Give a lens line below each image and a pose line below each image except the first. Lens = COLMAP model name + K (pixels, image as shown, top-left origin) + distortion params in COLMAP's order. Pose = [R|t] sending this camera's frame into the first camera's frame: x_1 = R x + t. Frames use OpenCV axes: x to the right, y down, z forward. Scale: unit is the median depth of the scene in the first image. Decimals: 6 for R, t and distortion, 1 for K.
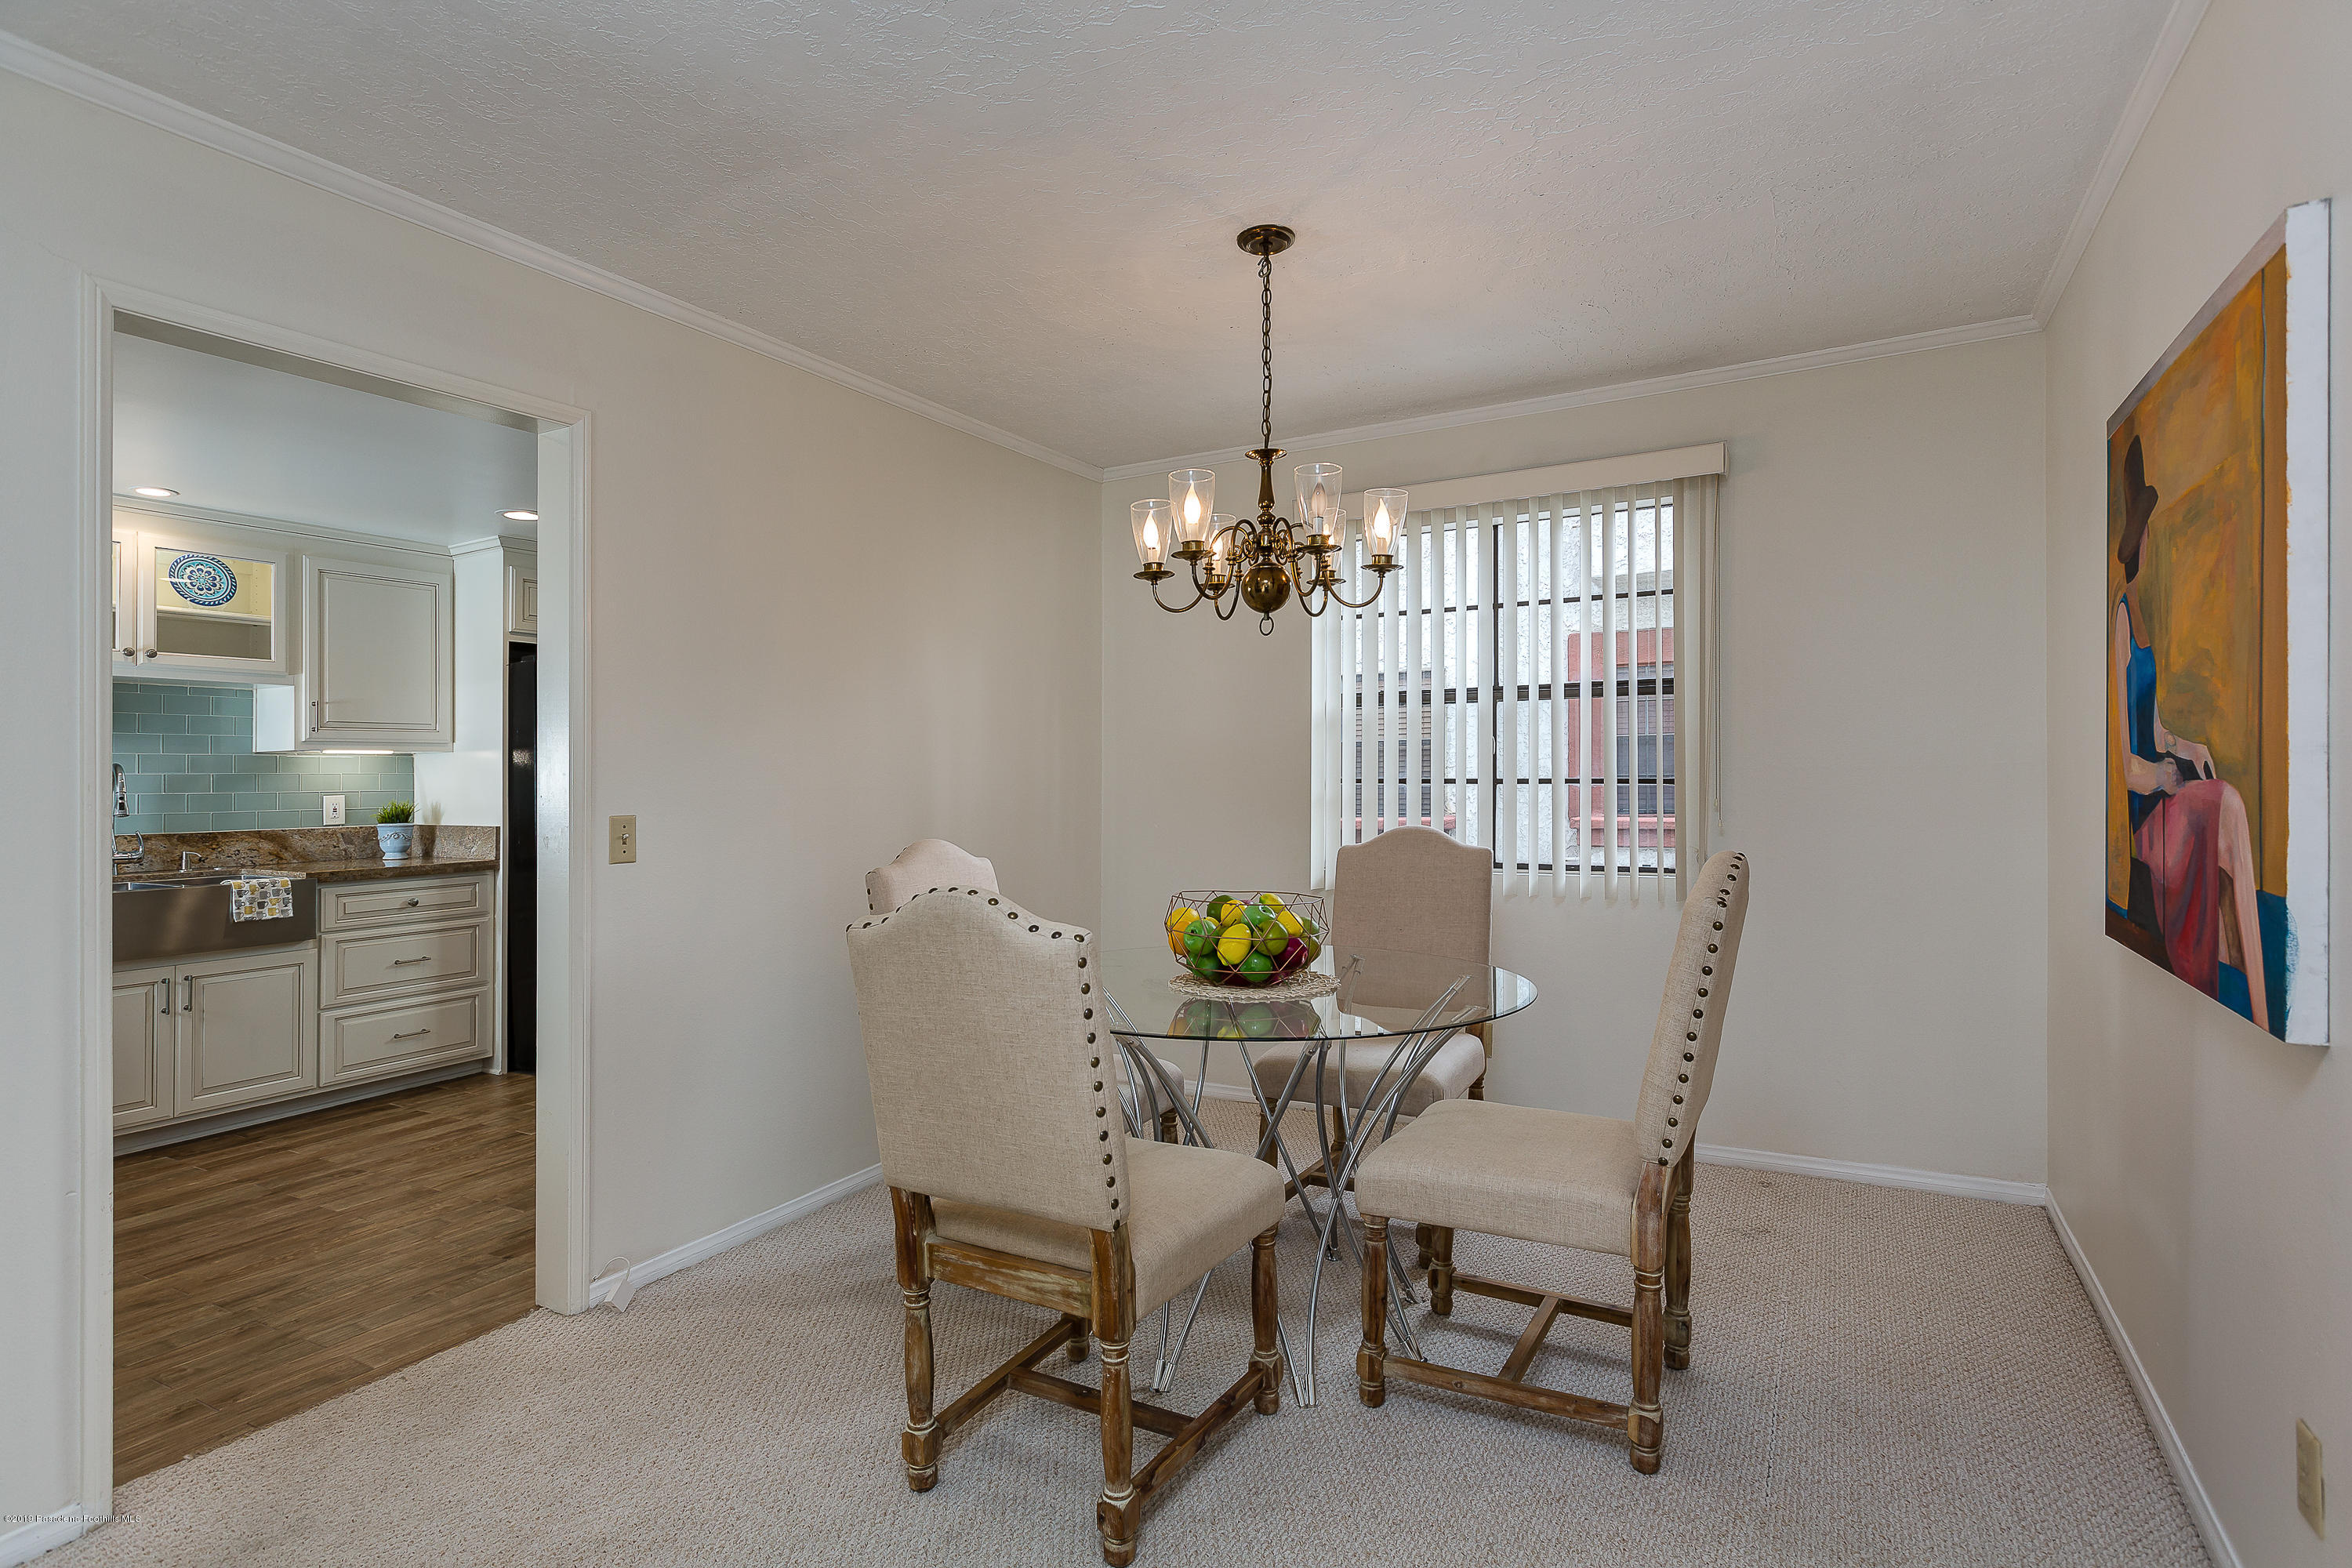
lens RADIAL K [[1191.1, 0, 1172.0], [0, 1191.1, 764.4], [0, 0, 1]] dist [0.000042, 0.000332]
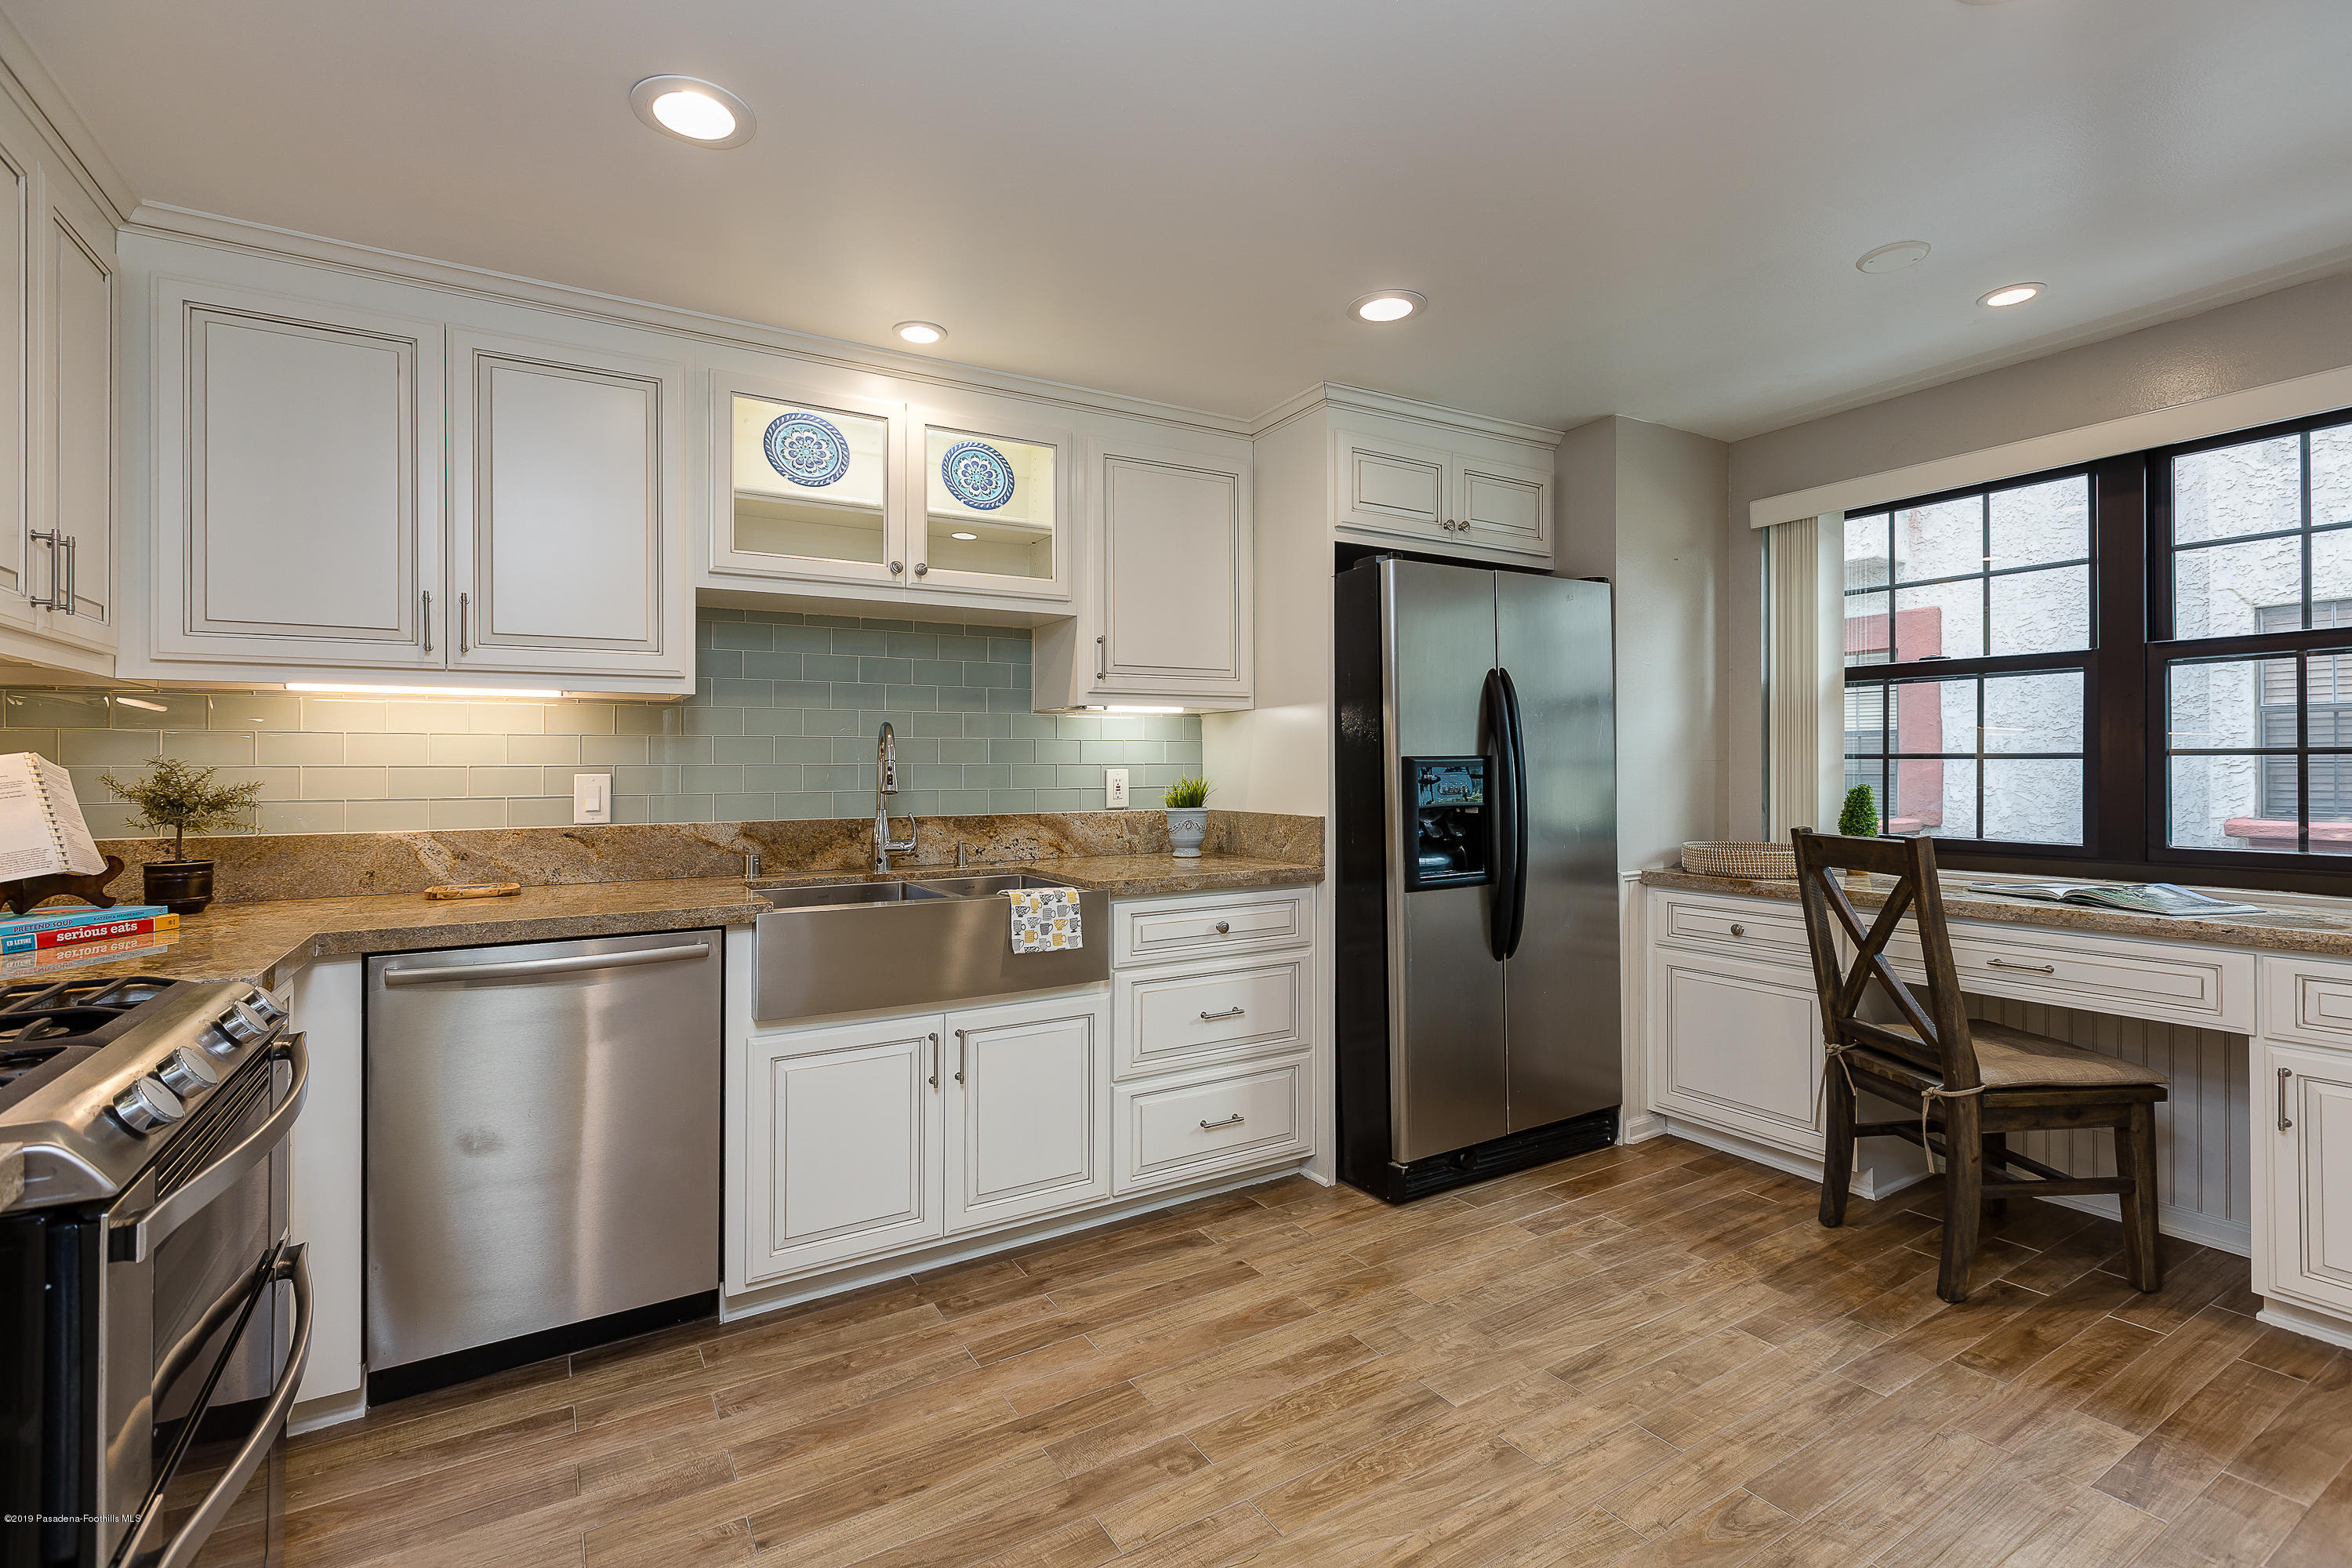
lens RADIAL K [[1065.7, 0, 1172.3], [0, 1065.7, 765.7], [0, 0, 1]] dist [0.002846, -0.001488]
pose [[0.869145, 0.007338, -0.494503, -0.396874], [0.000261, 0.999883, 0.015296, 0.016151], [0.494558, -0.013424, 0.869041, 0.503371]]
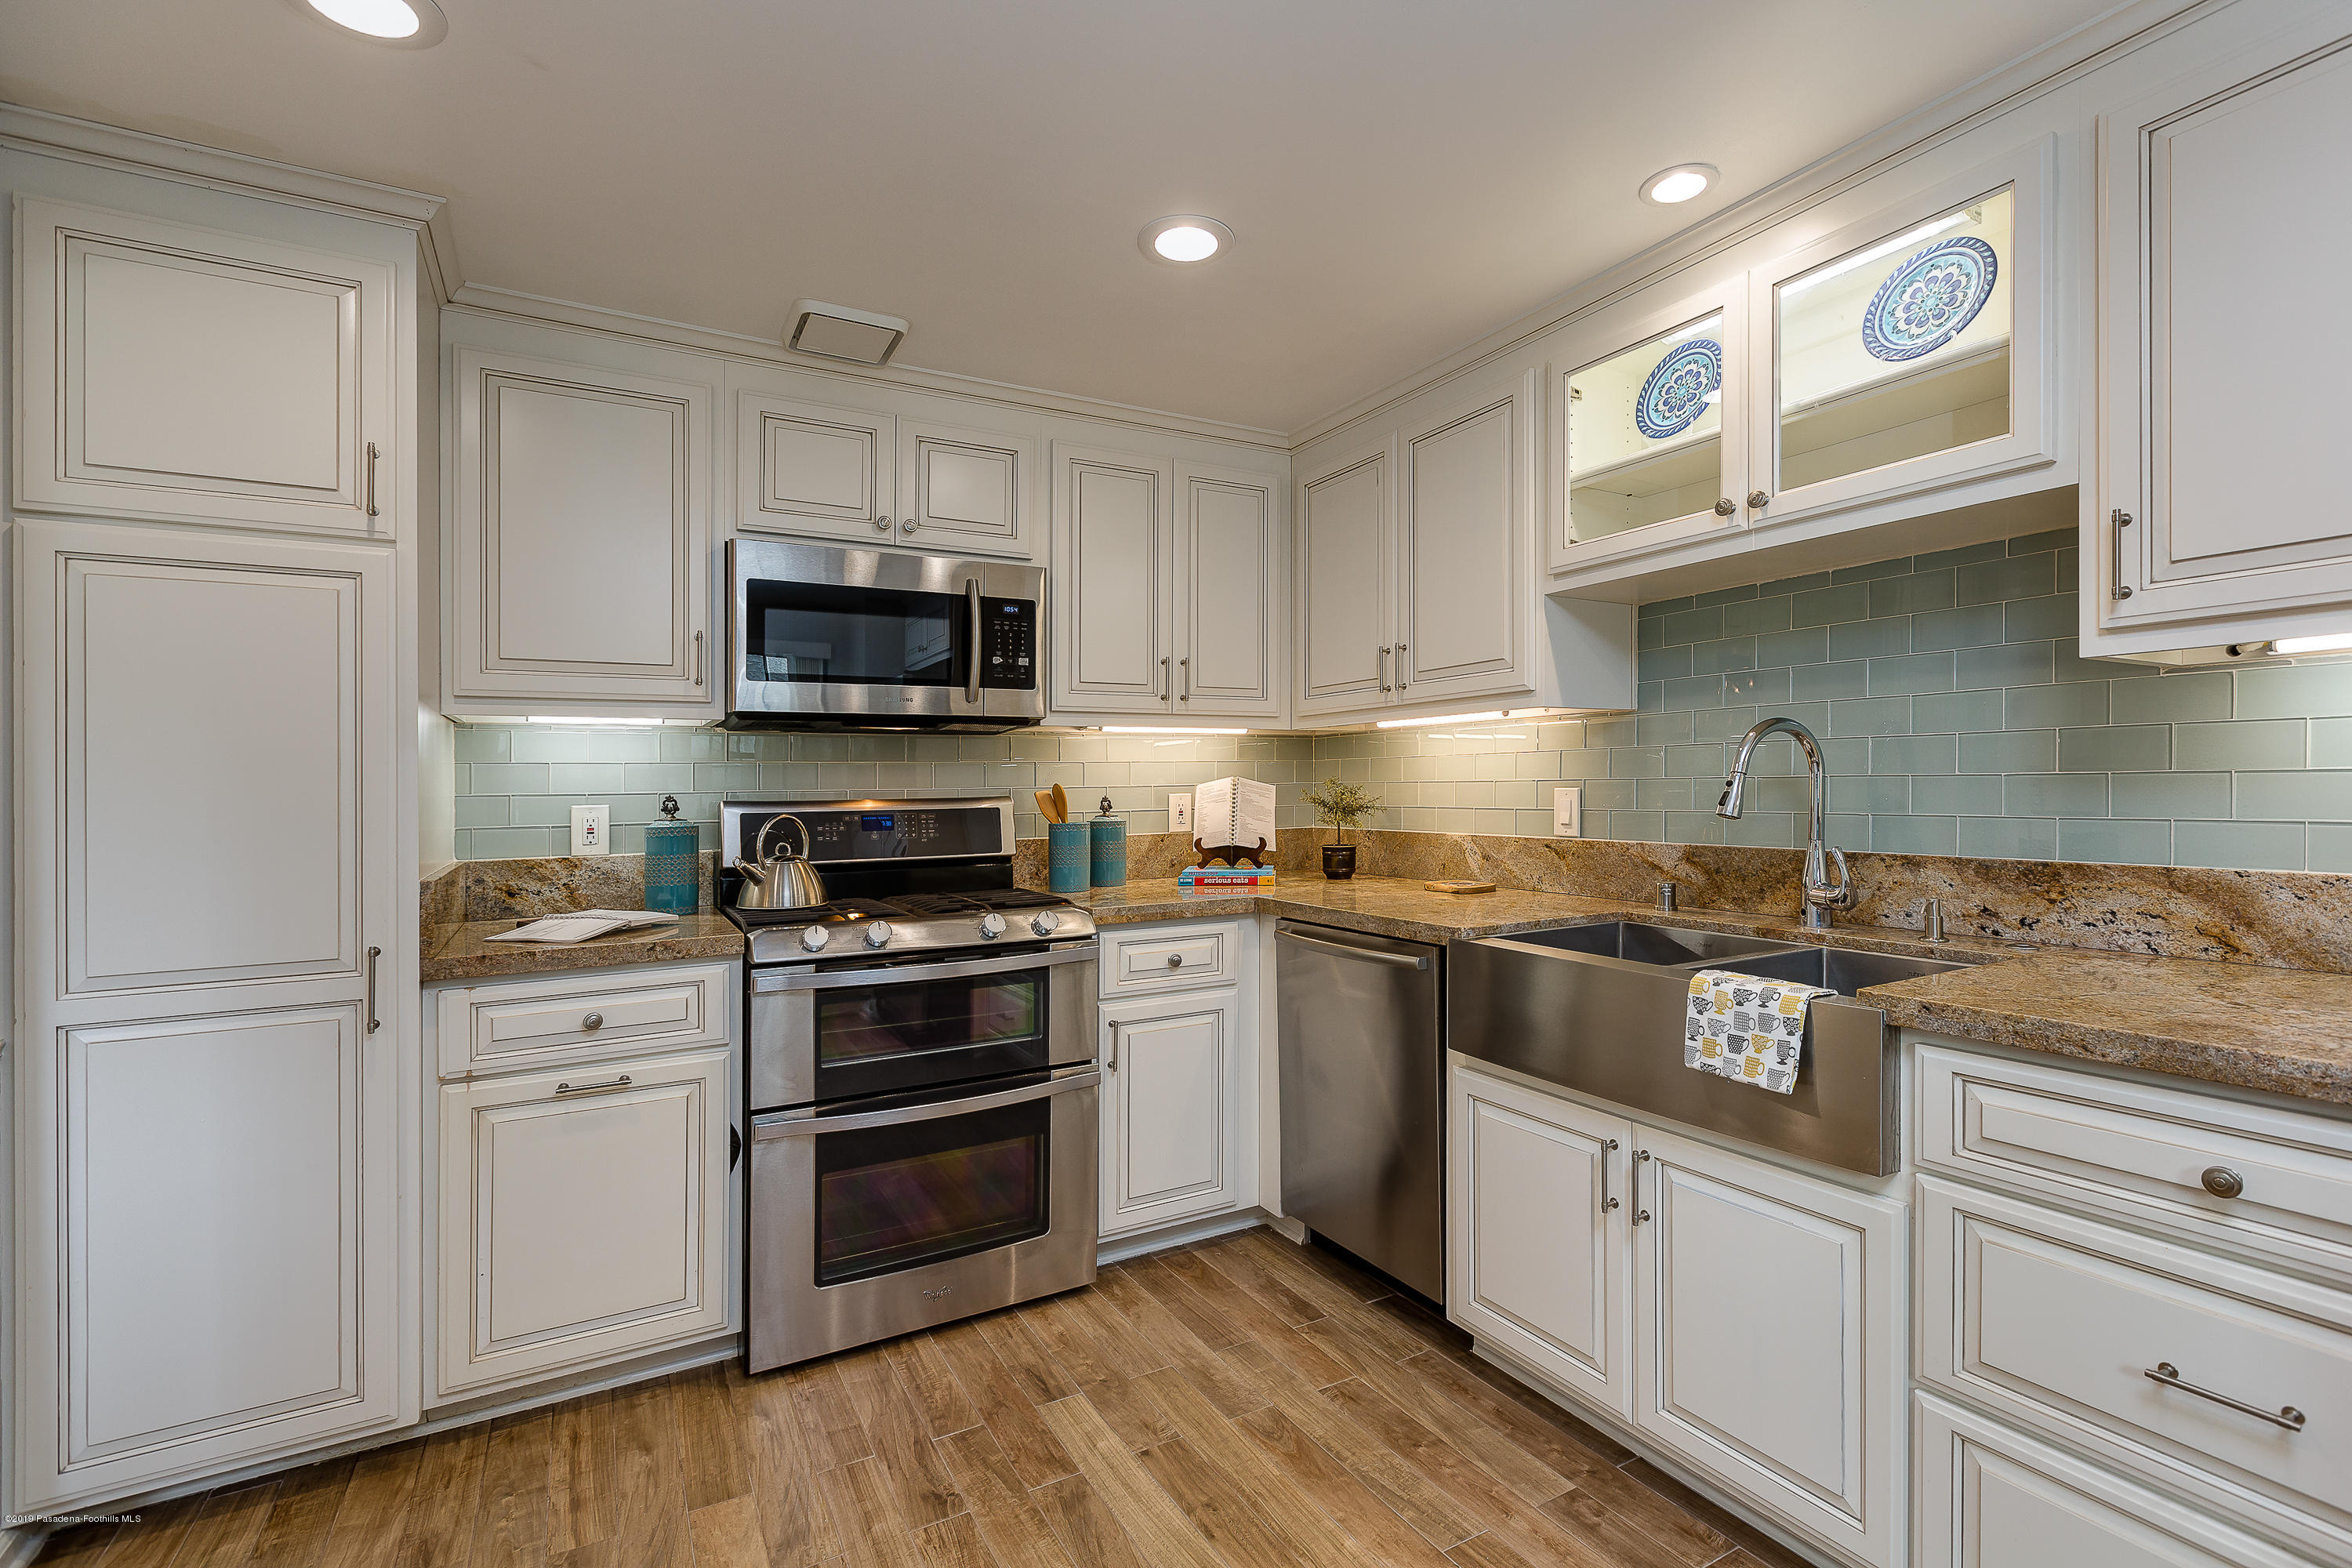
lens RADIAL K [[1065.7, 0, 1222.0], [0, 1065.7, 772.7], [0, 0, 1]] dist [0.002846, -0.001488]
pose [[-0.500892, 0.009091, -0.865462, -0.343617], [0.029522, 0.999542, -0.006586, 0.019383], [0.865006, -0.028849, -0.500931, 1.013145]]
